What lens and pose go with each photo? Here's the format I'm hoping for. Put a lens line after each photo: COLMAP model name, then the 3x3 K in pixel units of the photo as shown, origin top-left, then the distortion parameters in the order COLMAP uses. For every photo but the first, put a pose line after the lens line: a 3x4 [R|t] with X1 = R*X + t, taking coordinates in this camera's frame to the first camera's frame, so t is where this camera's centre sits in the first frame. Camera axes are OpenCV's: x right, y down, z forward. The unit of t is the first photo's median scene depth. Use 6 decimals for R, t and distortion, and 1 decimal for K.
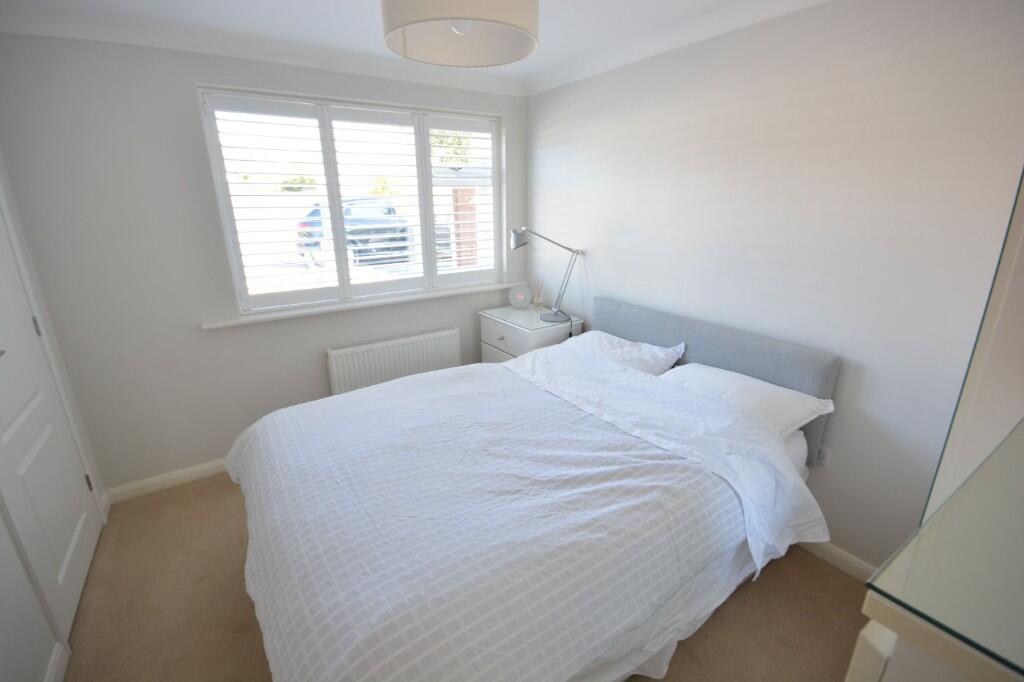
lens RADIAL K [[447.8, 0, 500.5], [0, 447.8, 338.2], [0, 0, 1]] dist [-0.001399, -0.000087]
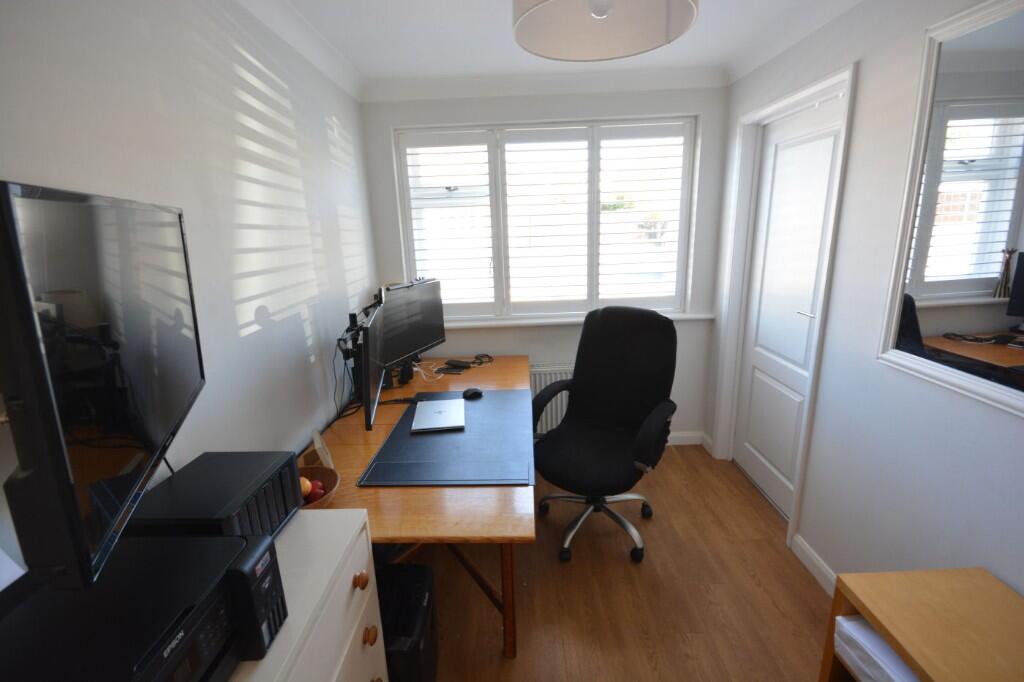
lens RADIAL K [[447.8, 0, 500.5], [0, 447.8, 338.2], [0, 0, 1]] dist [-0.001399, -0.000087]
pose [[0.816851, 0.132268, -0.561480, 0.228945], [-0.149943, 0.988585, 0.014741, -0.048668], [0.557020, 0.072149, 0.827359, 0.148175]]
